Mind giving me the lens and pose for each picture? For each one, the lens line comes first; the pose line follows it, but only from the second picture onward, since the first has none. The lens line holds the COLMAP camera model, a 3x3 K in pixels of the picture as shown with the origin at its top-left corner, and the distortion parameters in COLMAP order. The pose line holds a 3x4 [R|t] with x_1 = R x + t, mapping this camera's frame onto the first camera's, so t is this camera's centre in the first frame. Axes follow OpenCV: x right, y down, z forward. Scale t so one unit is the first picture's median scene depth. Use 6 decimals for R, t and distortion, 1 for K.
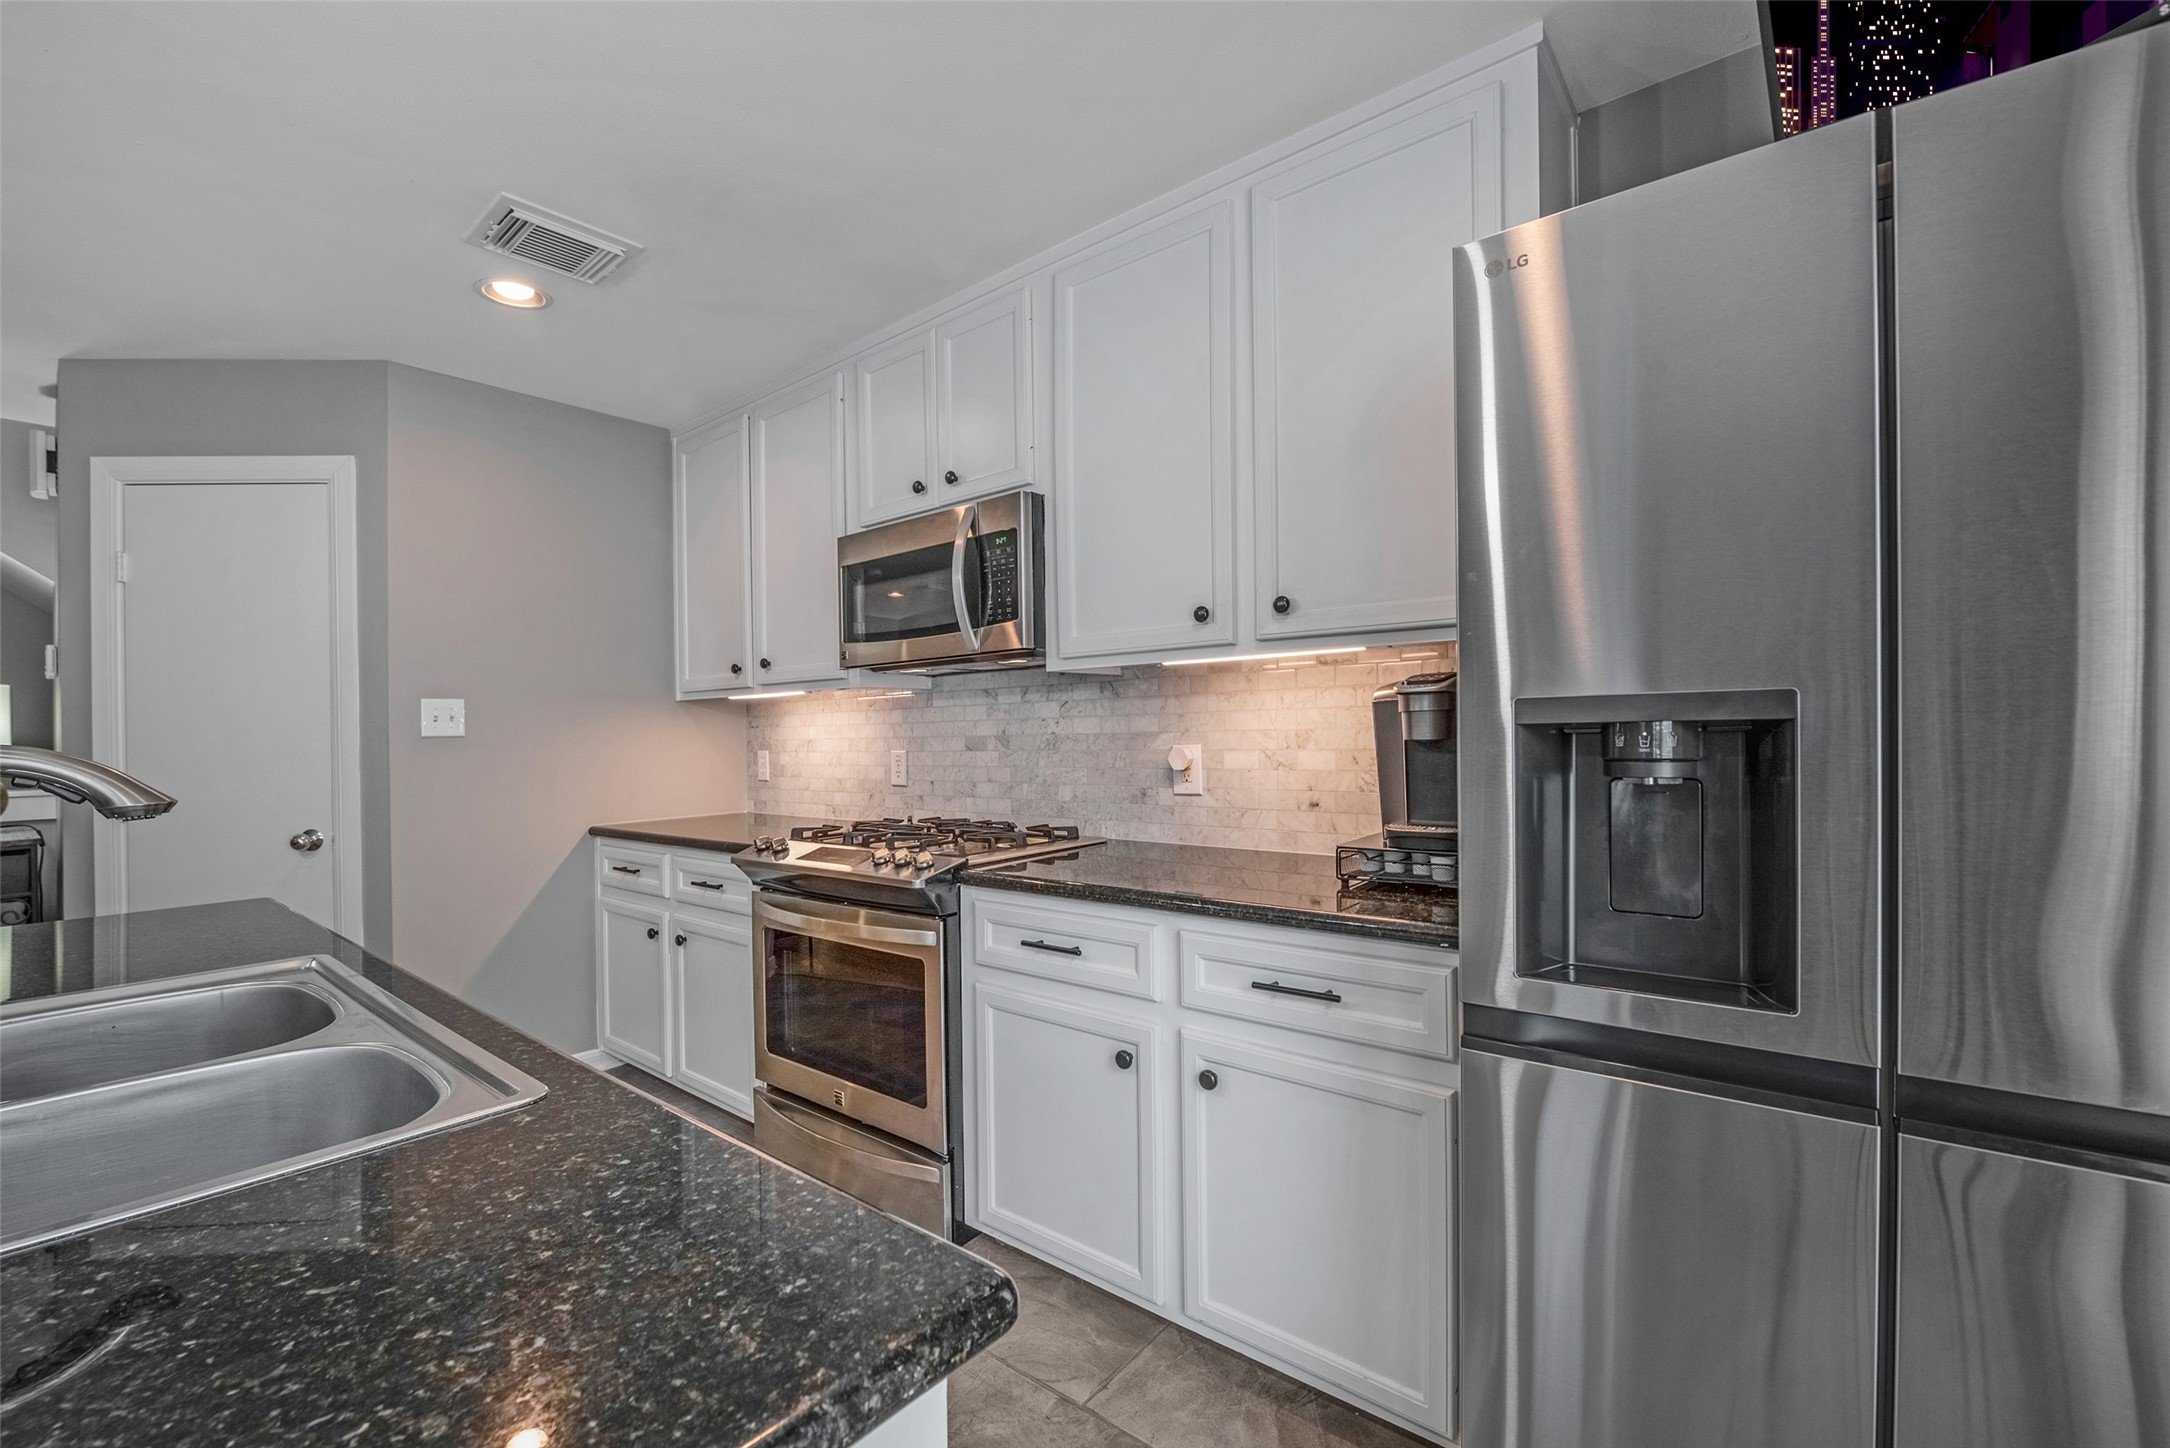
lens RADIAL K [[900.4, 0, 1055.2], [0, 900.4, 740.8], [0, 0, 1]] dist [-0.001621, -0.000243]
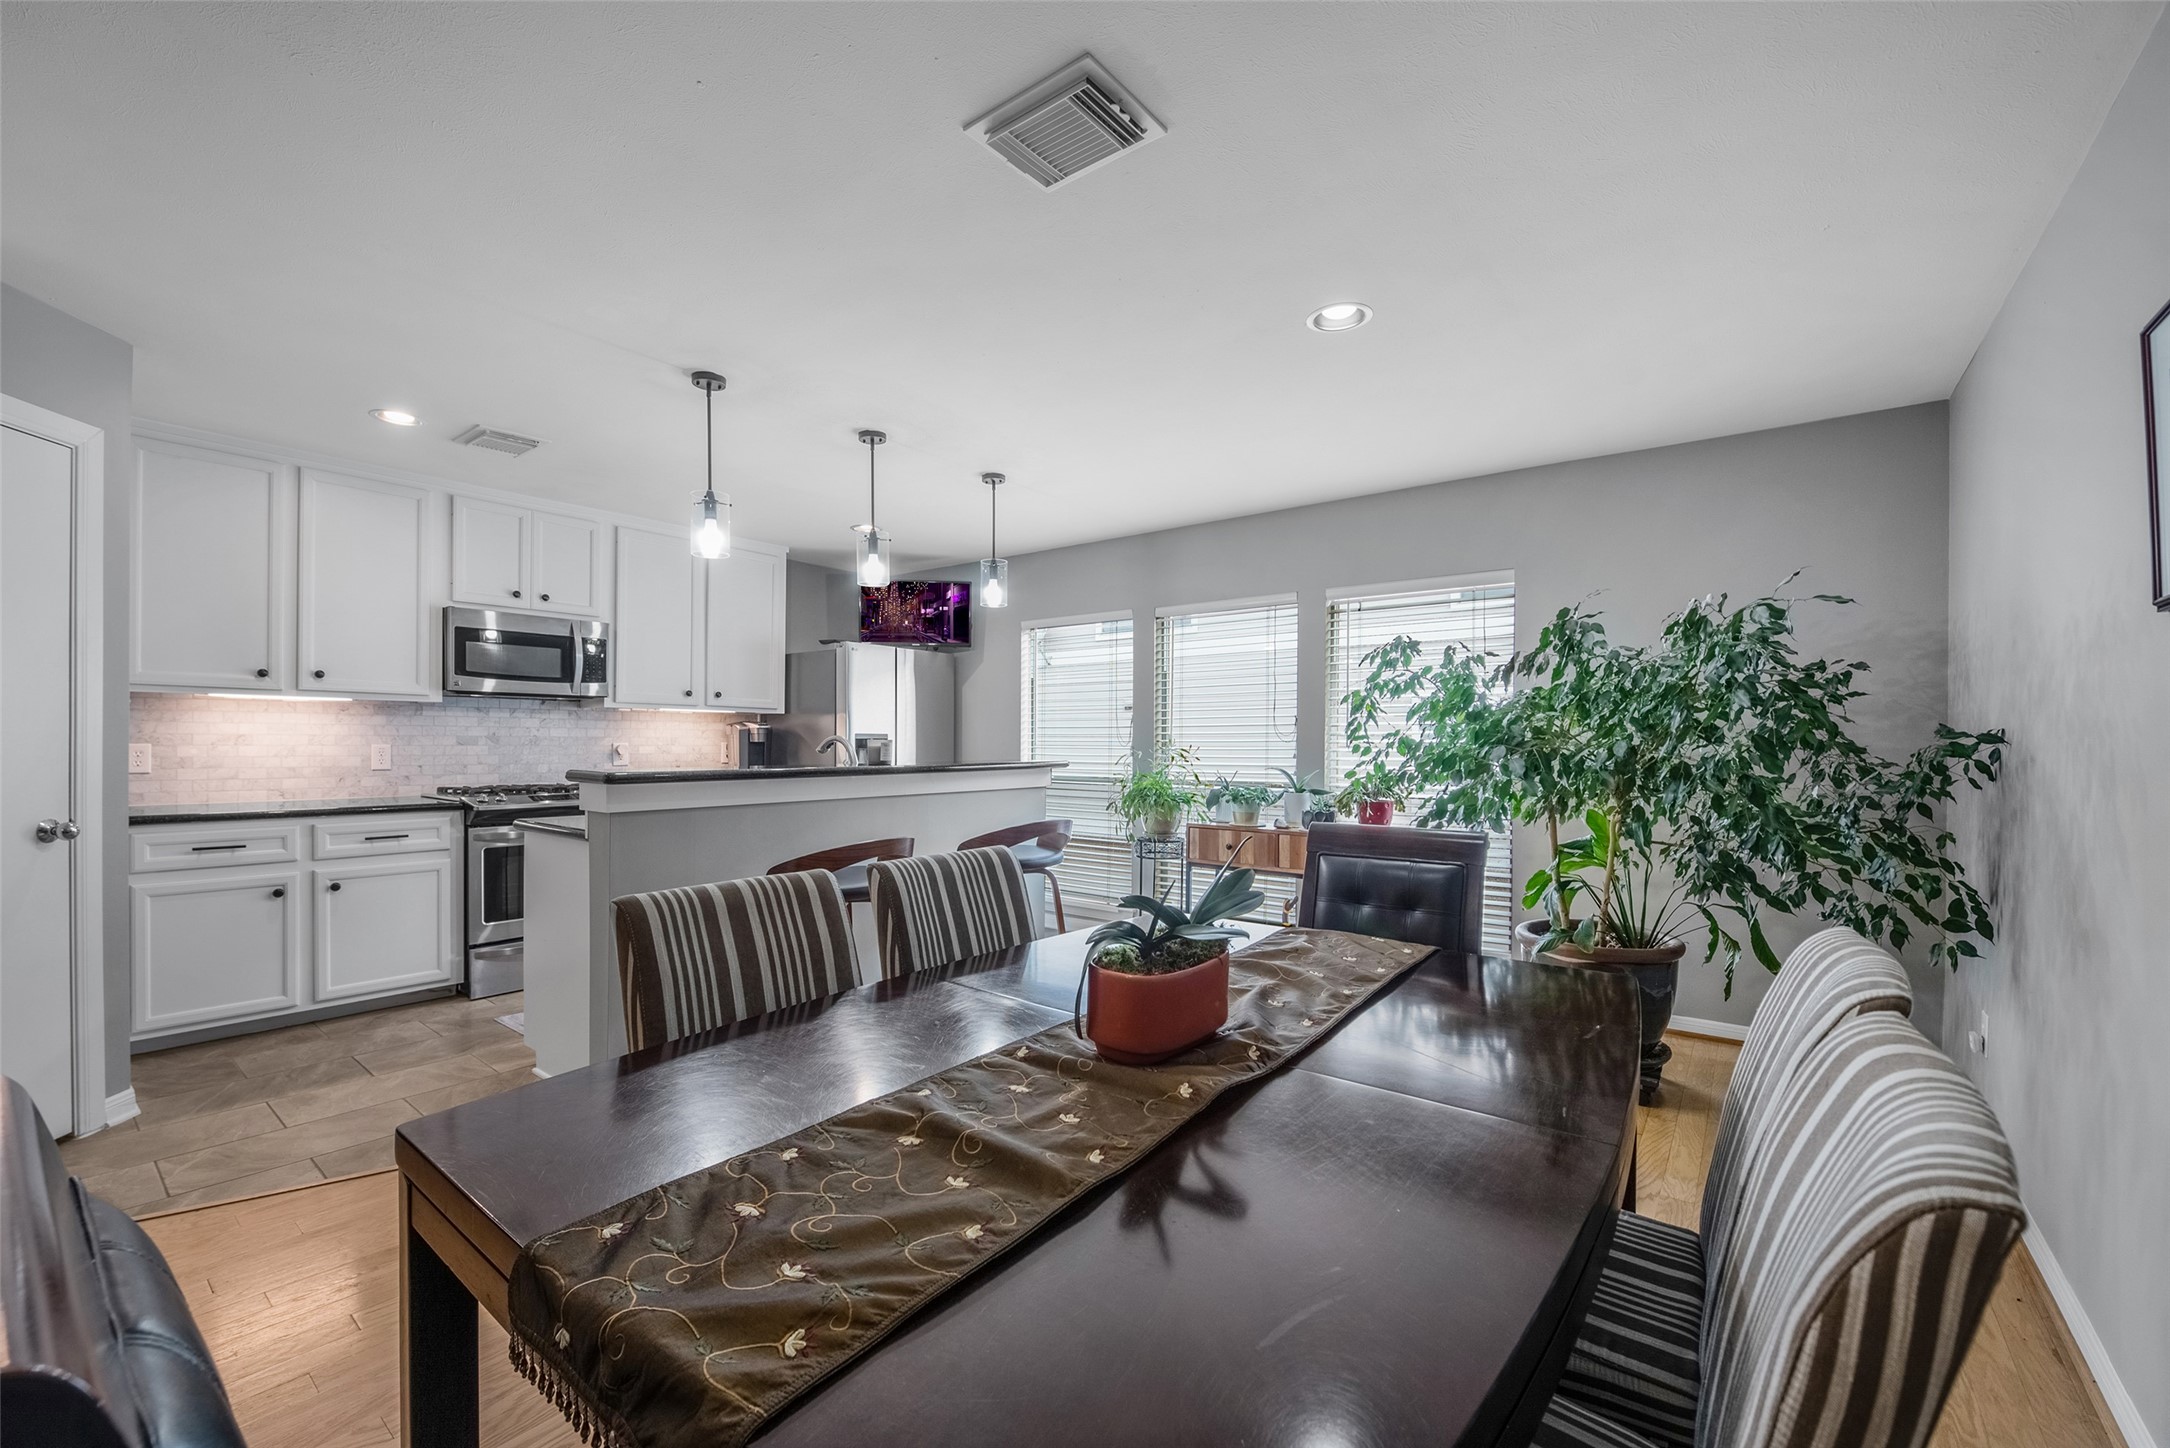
lens RADIAL K [[873.6, 0, 1053.7], [0, 873.6, 748.4], [0, 0, 1]] dist [-0.000896, -0.003184]
pose [[-0.030856, 0.009756, 0.999476, -1.821369], [-0.001763, 0.999950, -0.009815, 0.032862], [-0.999522, -0.002065, -0.030838, 0.002750]]
